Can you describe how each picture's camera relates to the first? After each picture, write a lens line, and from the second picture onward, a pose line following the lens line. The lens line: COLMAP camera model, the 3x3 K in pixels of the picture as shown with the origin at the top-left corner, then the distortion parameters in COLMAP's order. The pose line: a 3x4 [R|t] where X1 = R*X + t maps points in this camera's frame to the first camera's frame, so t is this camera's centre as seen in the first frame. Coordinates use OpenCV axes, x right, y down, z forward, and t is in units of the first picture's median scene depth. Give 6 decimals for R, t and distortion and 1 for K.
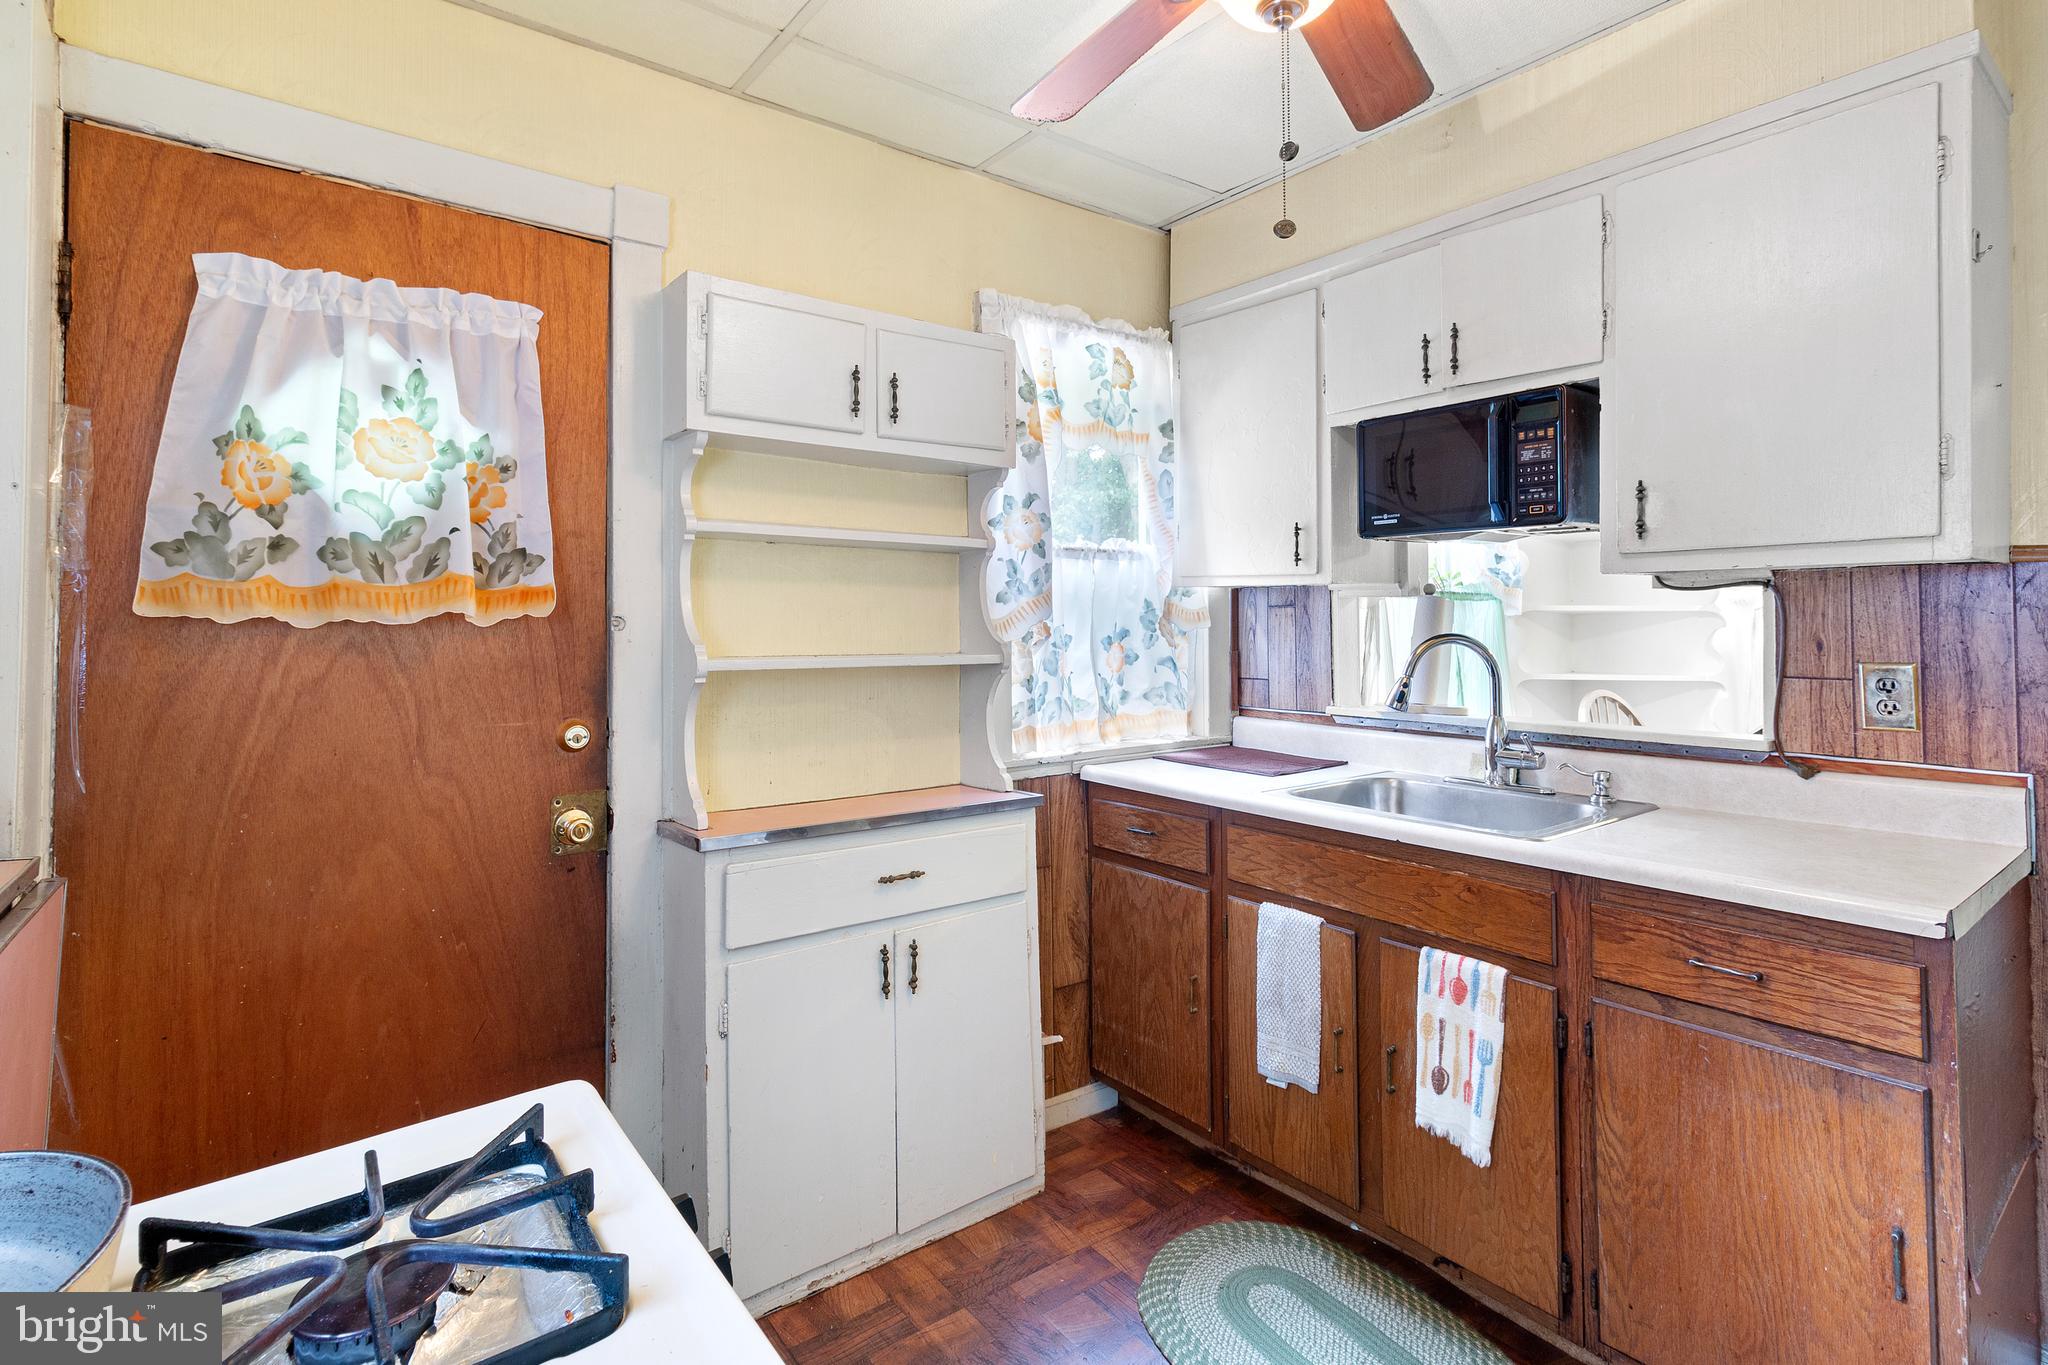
lens RADIAL K [[991.0, 0, 1034.0], [0, 991.0, 606.5], [0, 0, 1]] dist [-0.001275, 0.000417]
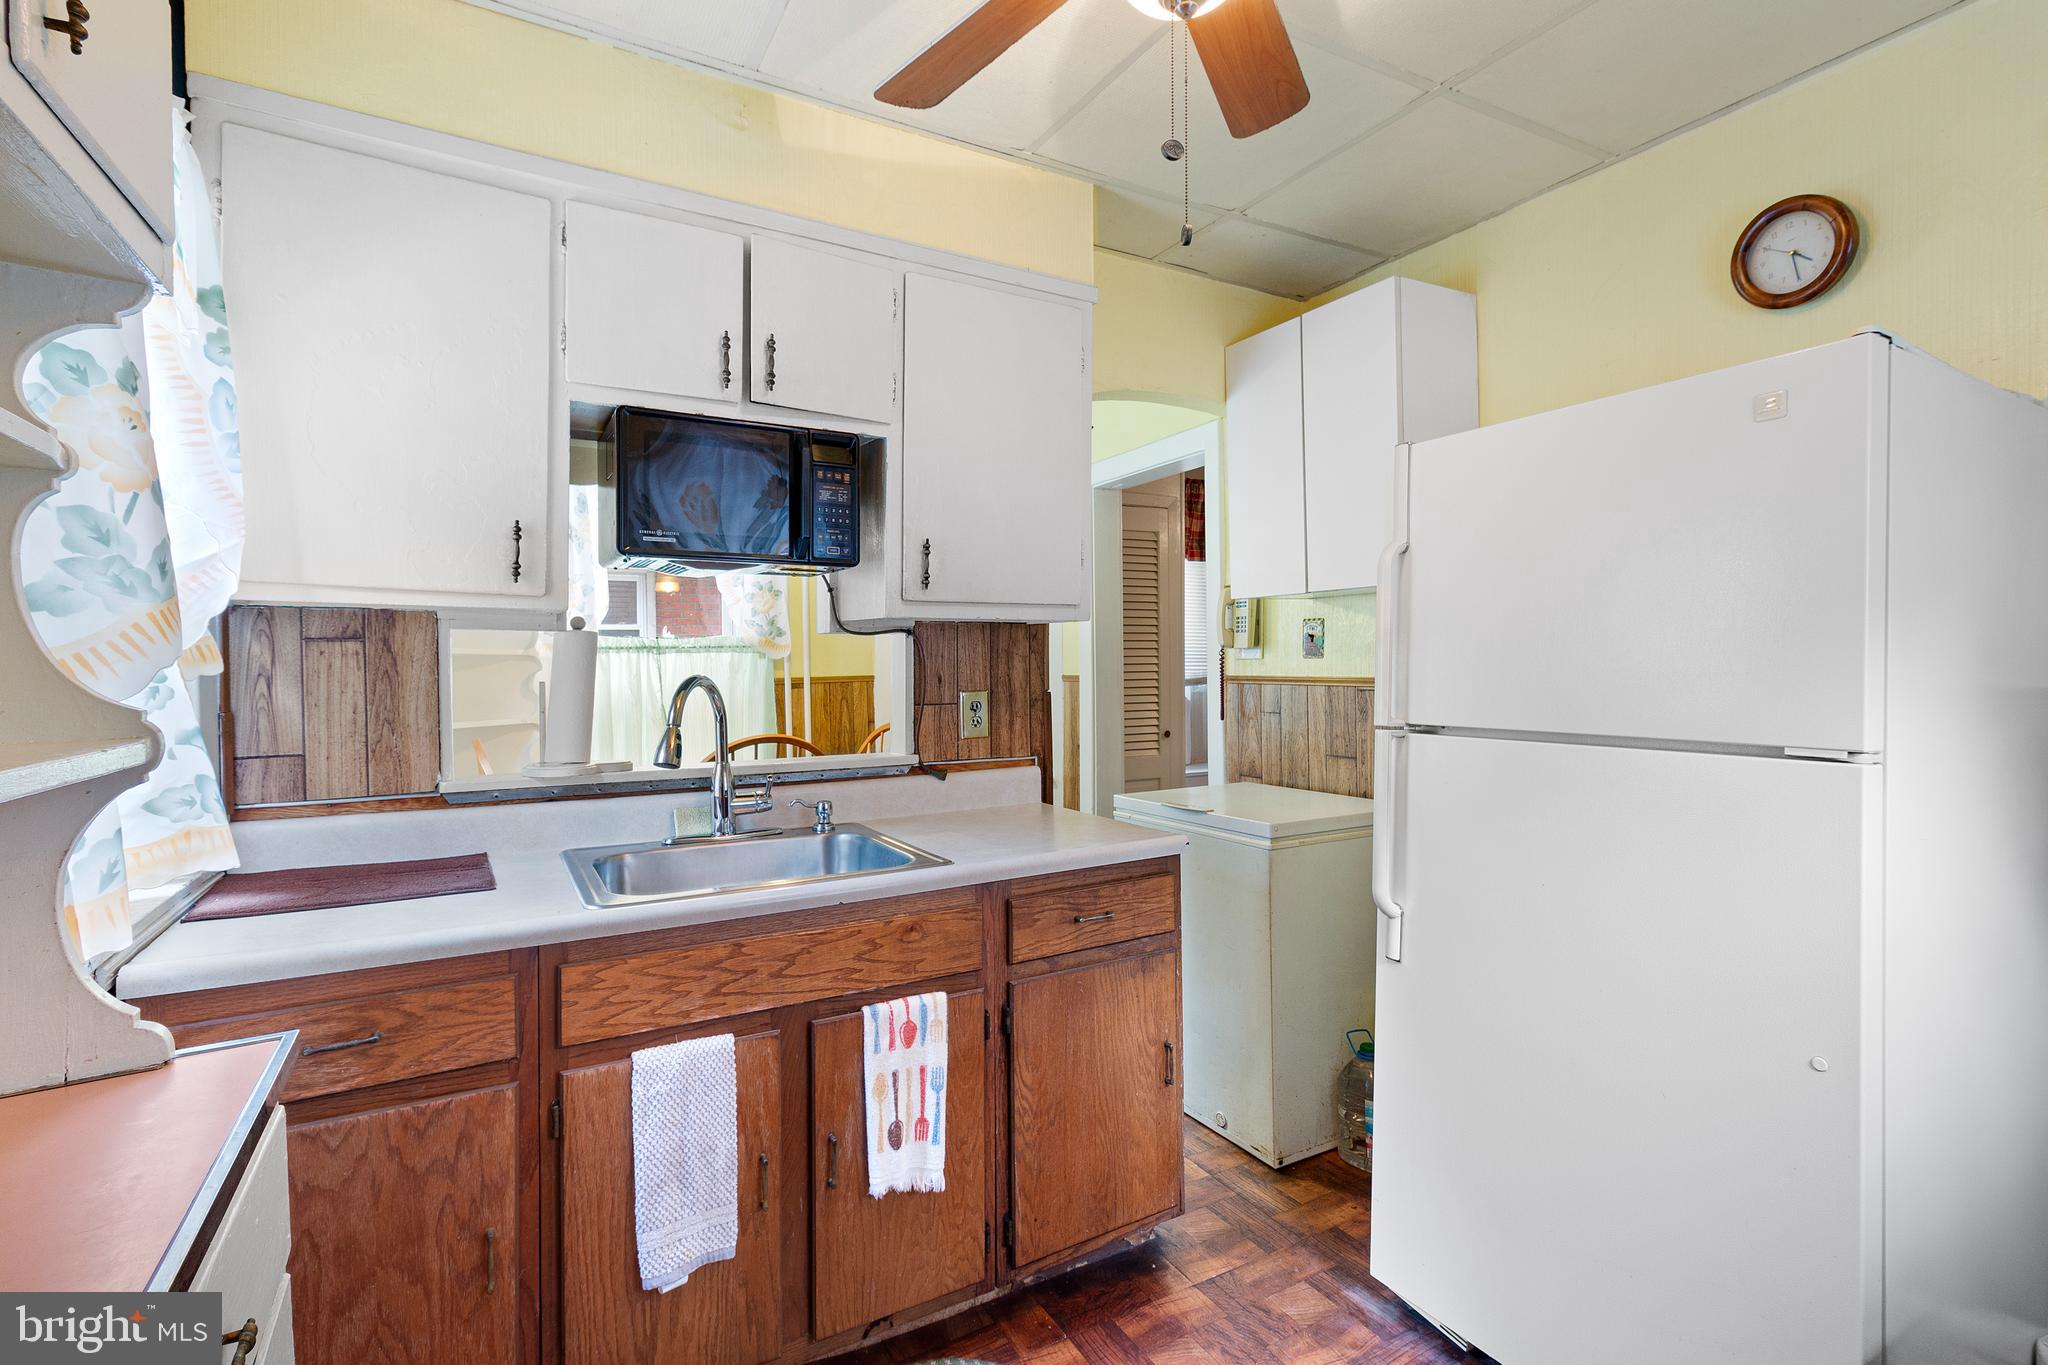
lens RADIAL K [[948.1, 0, 1023.5], [0, 948.1, 676.3], [0, 0, 1]] dist [0.003349, 0.000349]
pose [[0.136425, -0.011842, 0.990580, -0.437286], [-0.009800, 0.999863, 0.013302, 0.016255], [-0.990602, -0.011523, 0.136291, 0.683526]]
